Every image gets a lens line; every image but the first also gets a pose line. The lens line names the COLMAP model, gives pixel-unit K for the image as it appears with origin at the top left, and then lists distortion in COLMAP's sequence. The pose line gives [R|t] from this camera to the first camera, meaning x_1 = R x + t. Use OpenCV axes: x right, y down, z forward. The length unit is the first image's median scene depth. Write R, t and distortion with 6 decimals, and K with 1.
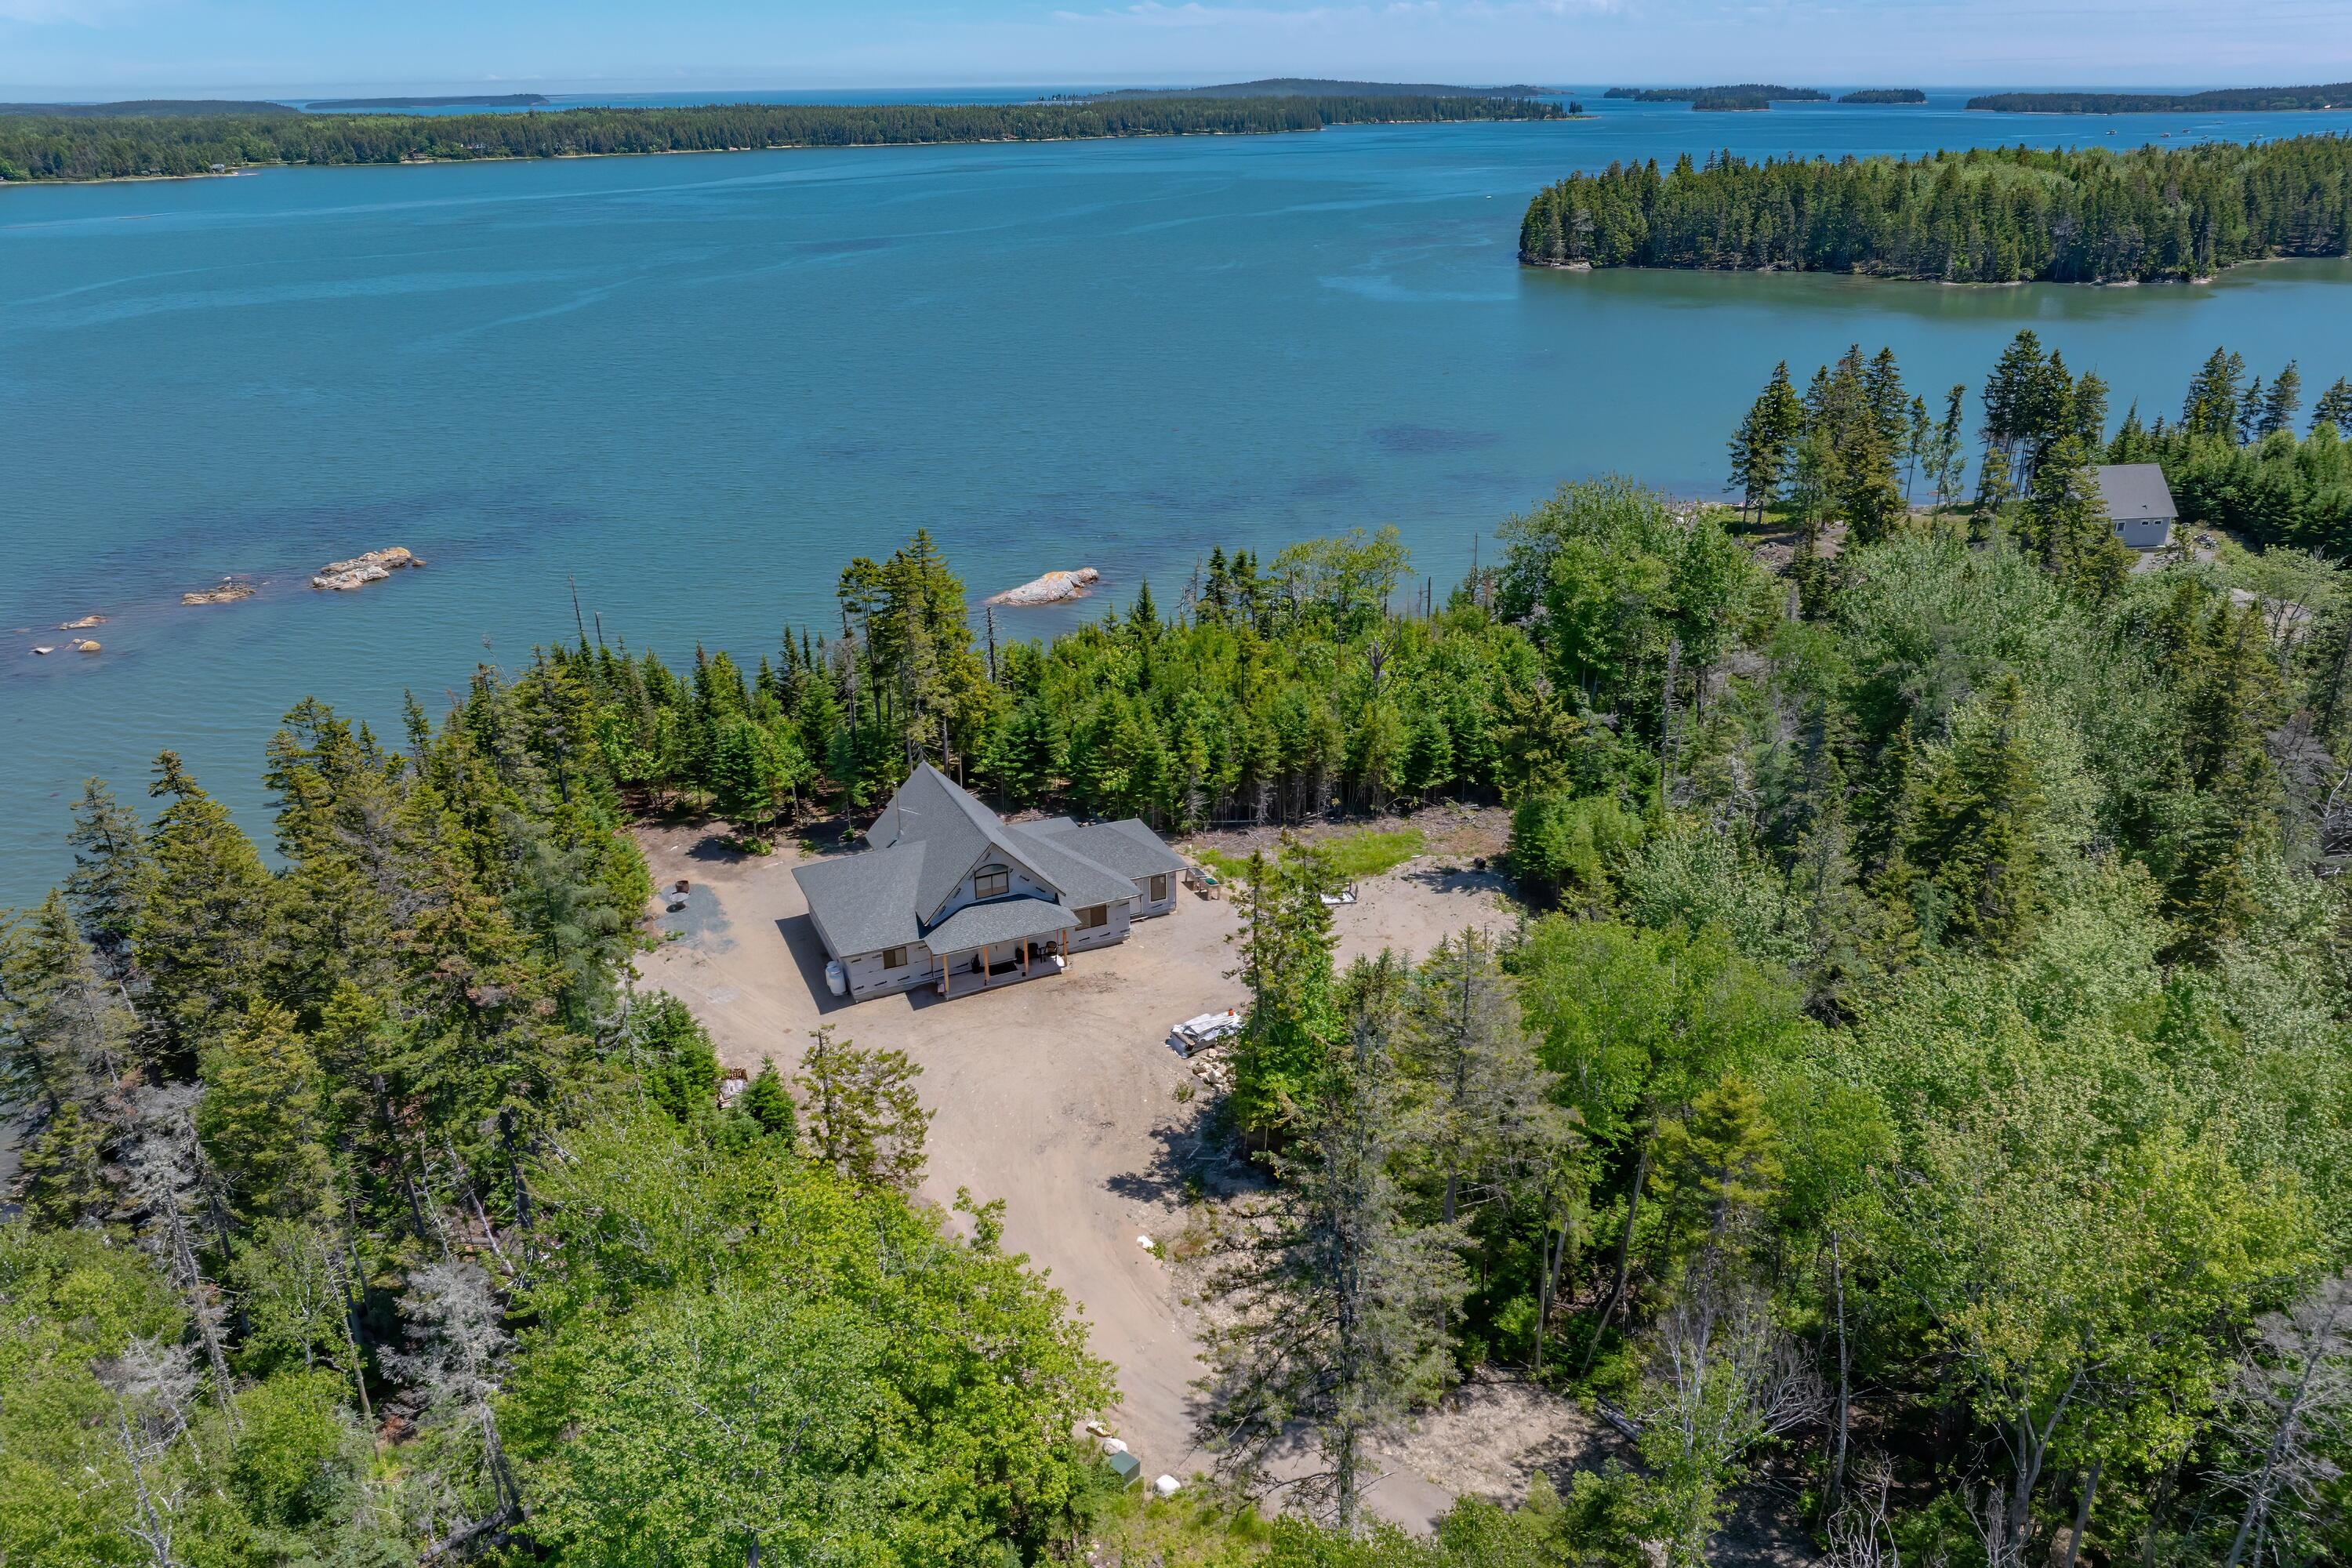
lens RADIAL K [[1643.7, 0, 1177.6], [0, 1643.7, 841.0], [0, 0, 1]] dist [-0.033636, -0.002701]
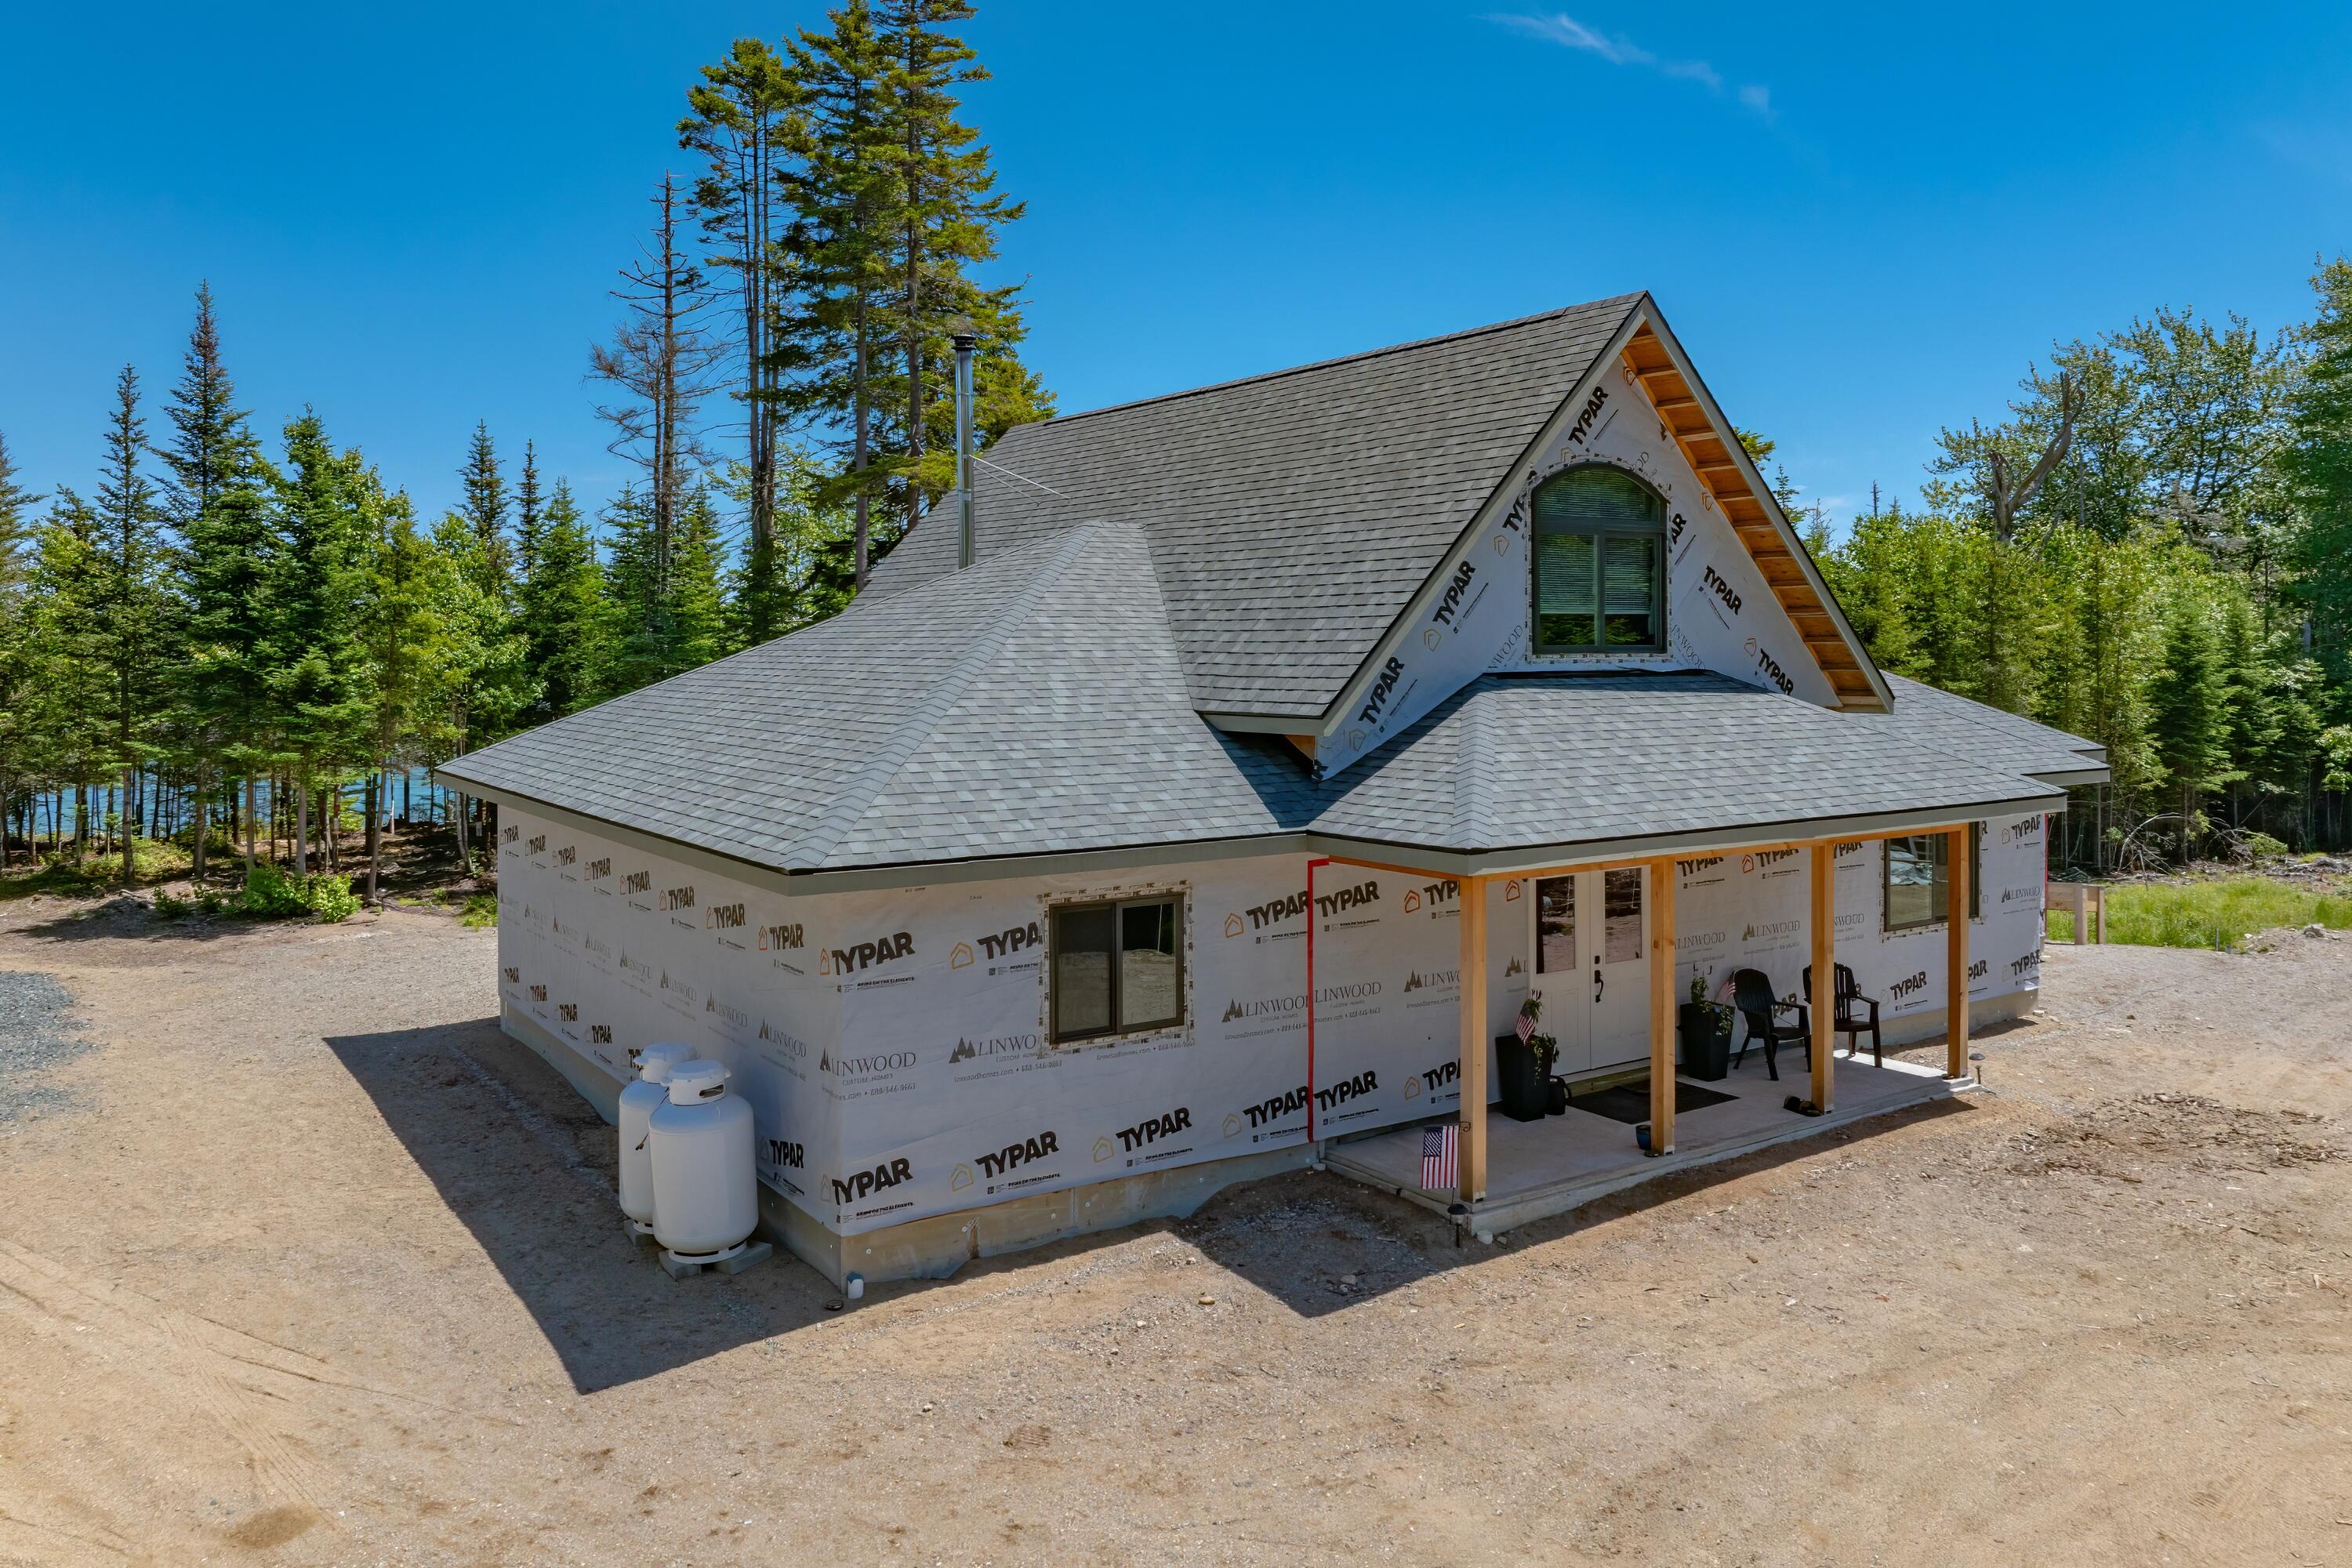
lens RADIAL K [[1694.1, 0, 1158.8], [0, 1694.1, 649.2], [0, 0, 1]] dist [-0.037490, 0.000773]
pose [[0.986607, 0.006766, 0.162975, -0.156629], [0.064522, 0.901463, -0.428020, 0.090137], [-0.149812, 0.432803, 0.888953, 0.687150]]
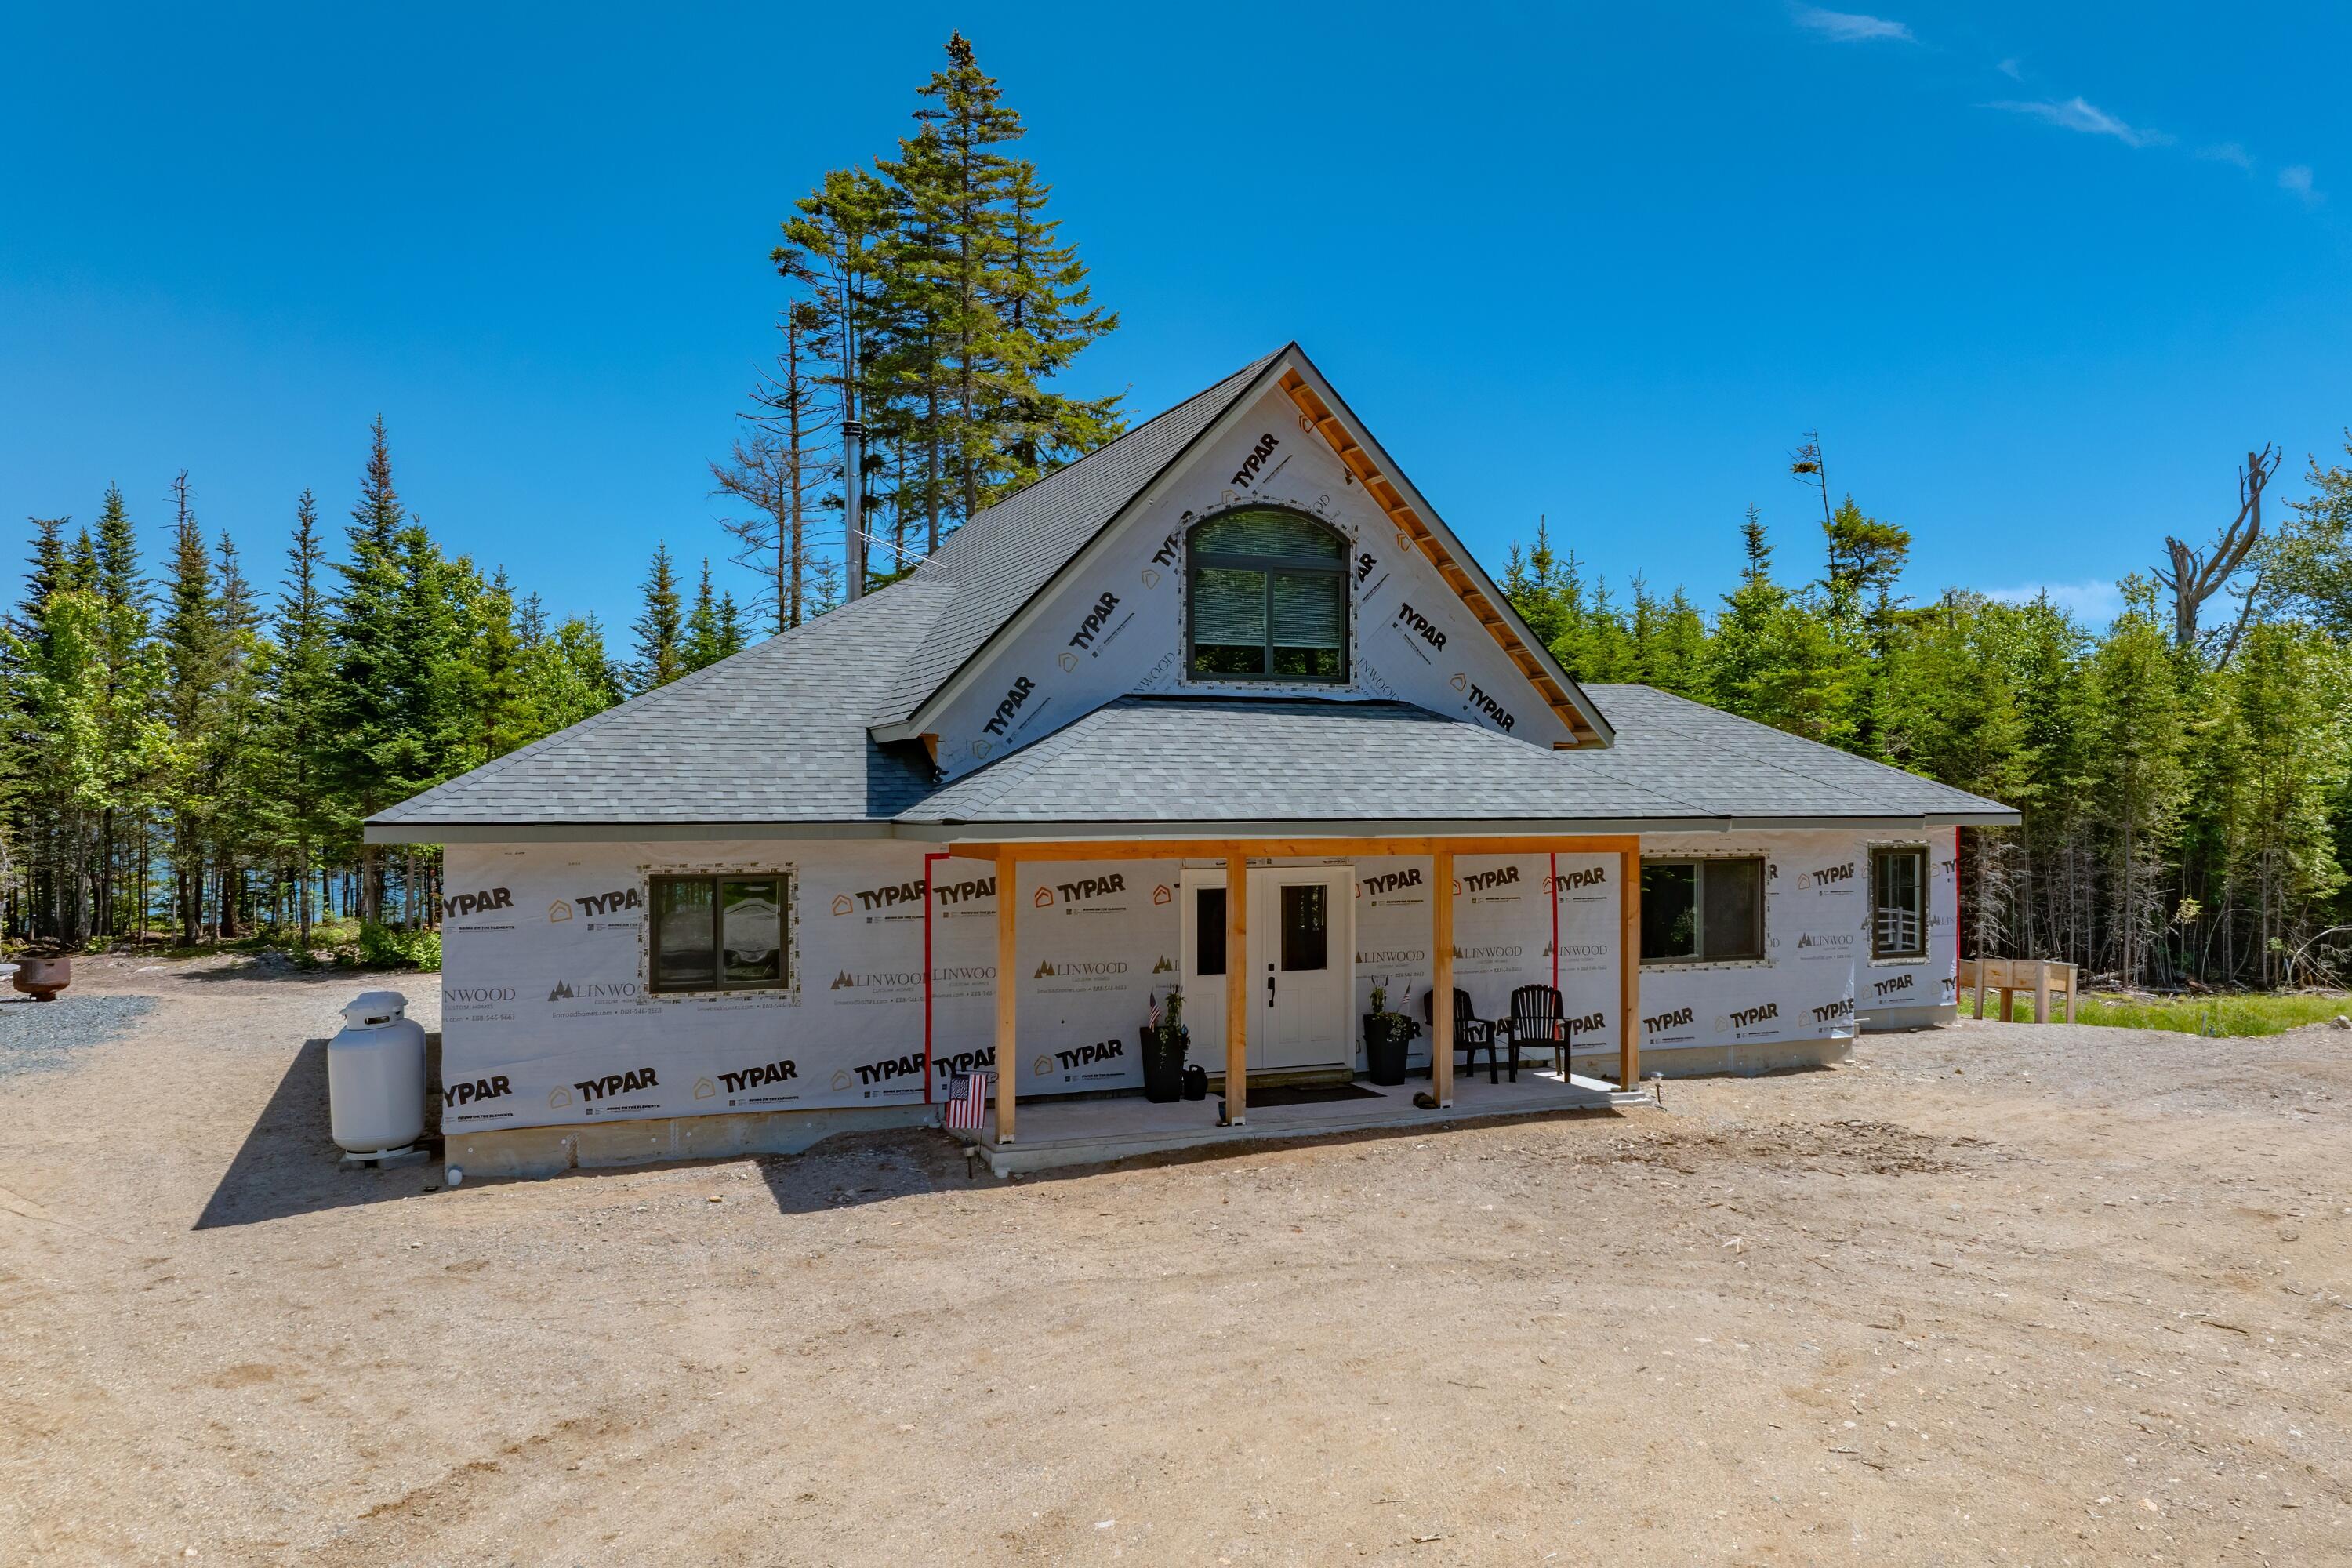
lens RADIAL K [[1747.4, 0, 1272.3], [0, 1747.4, 811.8], [0, 0, 1]] dist [-0.036421, -0.005824]
pose [[0.999956, 0.009085, -0.002524, -0.091364], [-0.009294, 0.904554, -0.426257, 0.111597], [-0.001590, 0.426262, 0.904598, 0.668785]]
